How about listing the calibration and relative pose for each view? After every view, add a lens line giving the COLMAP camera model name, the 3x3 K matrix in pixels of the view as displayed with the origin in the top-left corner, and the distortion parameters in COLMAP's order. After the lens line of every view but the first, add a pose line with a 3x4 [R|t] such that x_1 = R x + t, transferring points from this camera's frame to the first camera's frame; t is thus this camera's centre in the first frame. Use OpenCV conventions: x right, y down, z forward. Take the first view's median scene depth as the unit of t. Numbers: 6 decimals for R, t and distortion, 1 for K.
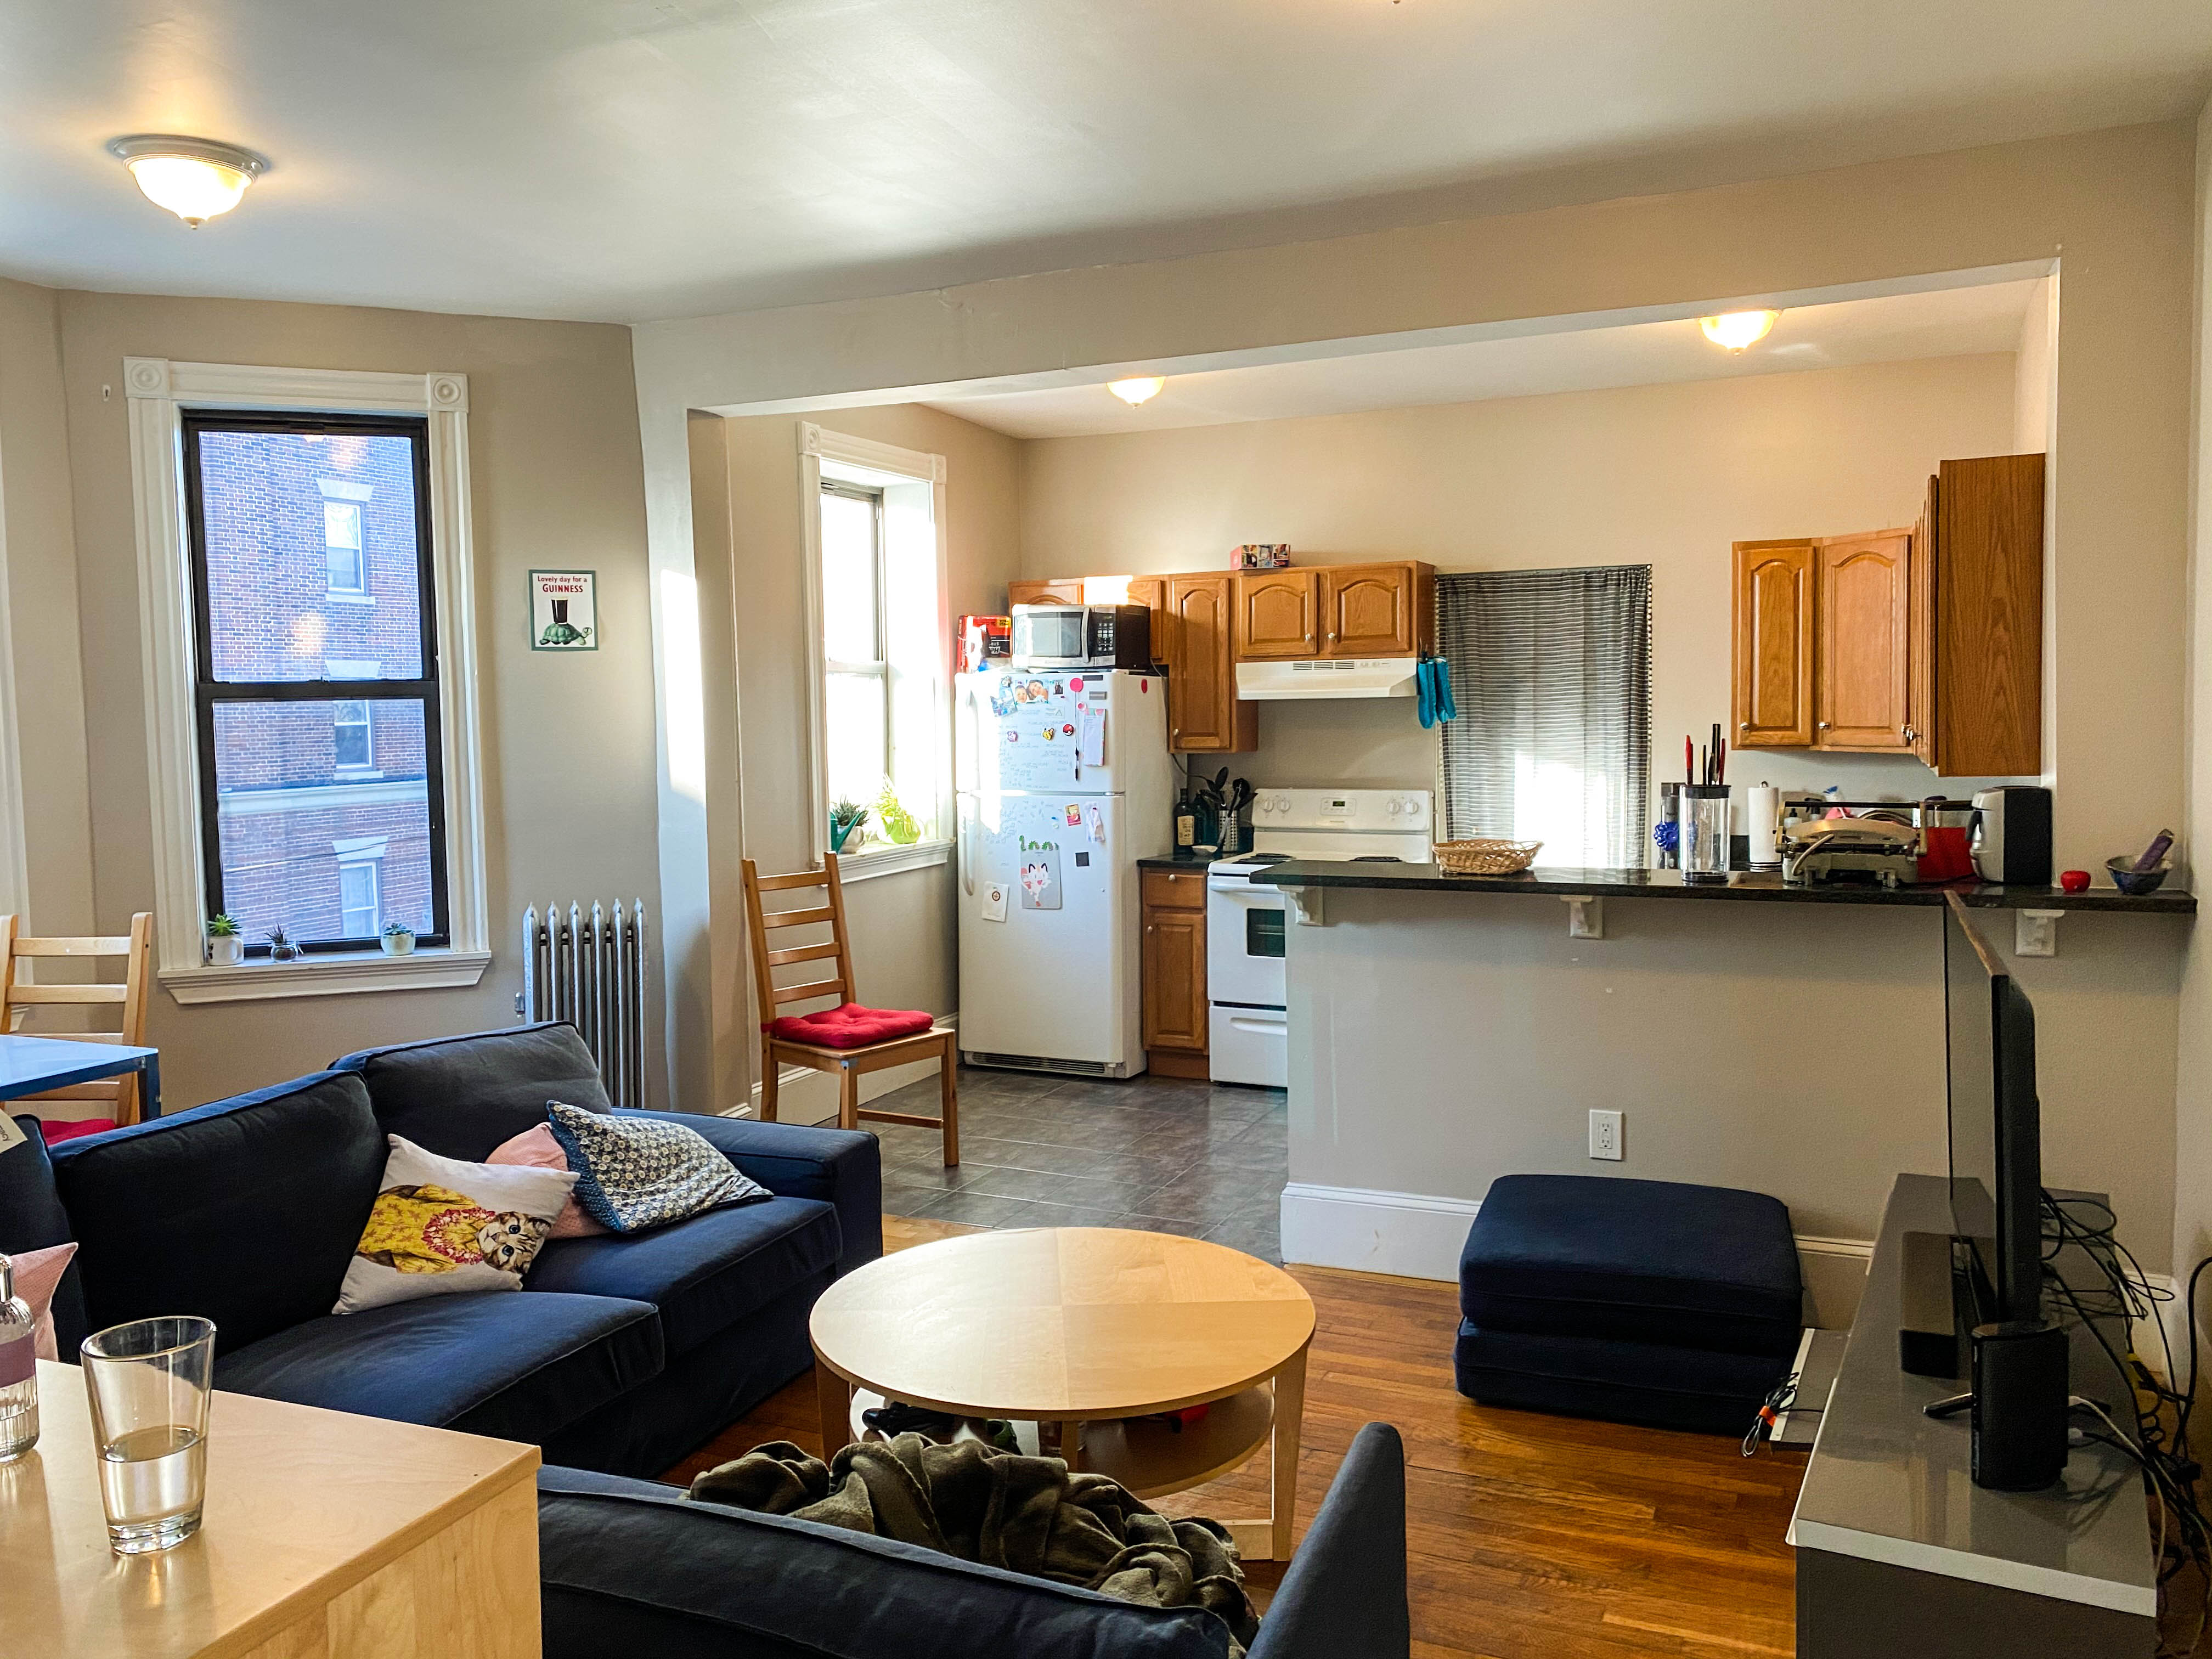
lens RADIAL K [[1524.9, 0, 1106.0], [0, 1524.9, 829.5], [0, 0, 1]] dist [-0.000674, -0.001461]
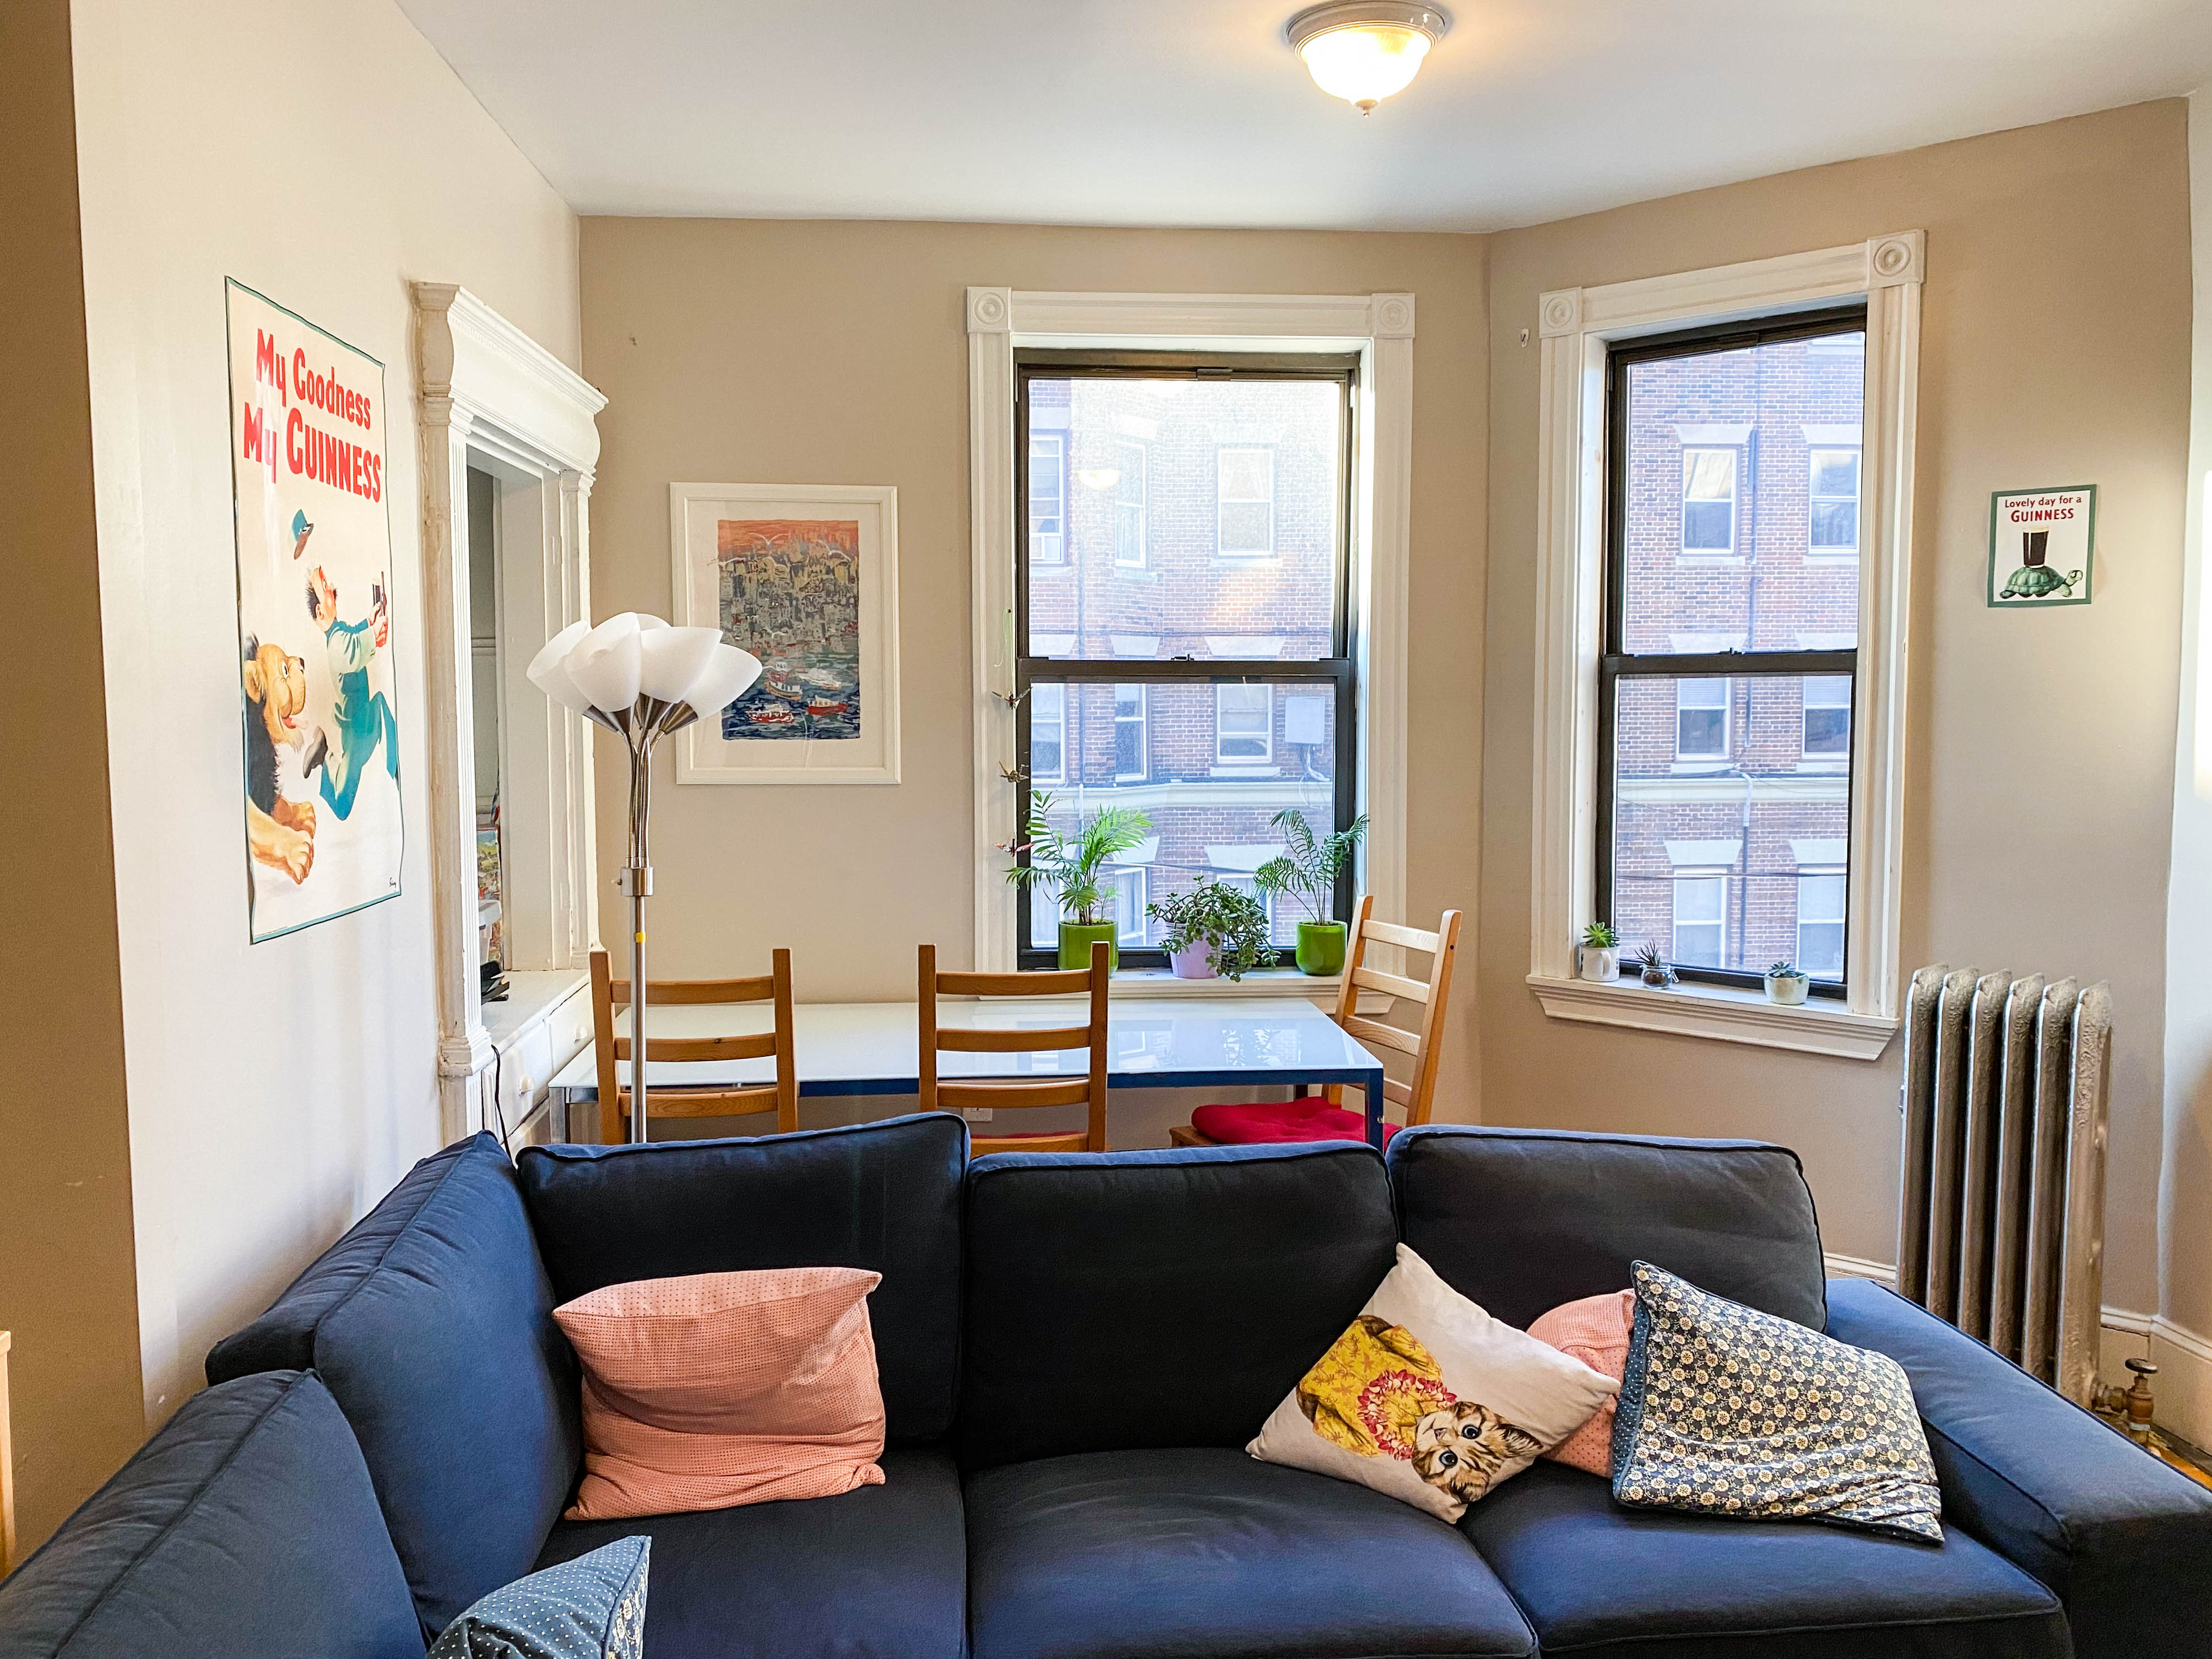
lens RADIAL K [[1680.8, 0, 1106.0], [0, 1680.8, 829.5], [0, 0, 1]] dist [0.007398, 0.002850]
pose [[0.500072, 0.083306, -0.861968, 0.152923], [-0.077919, 0.995653, 0.051021, -0.035546], [0.862471, 0.041649, 0.504389, 0.401397]]
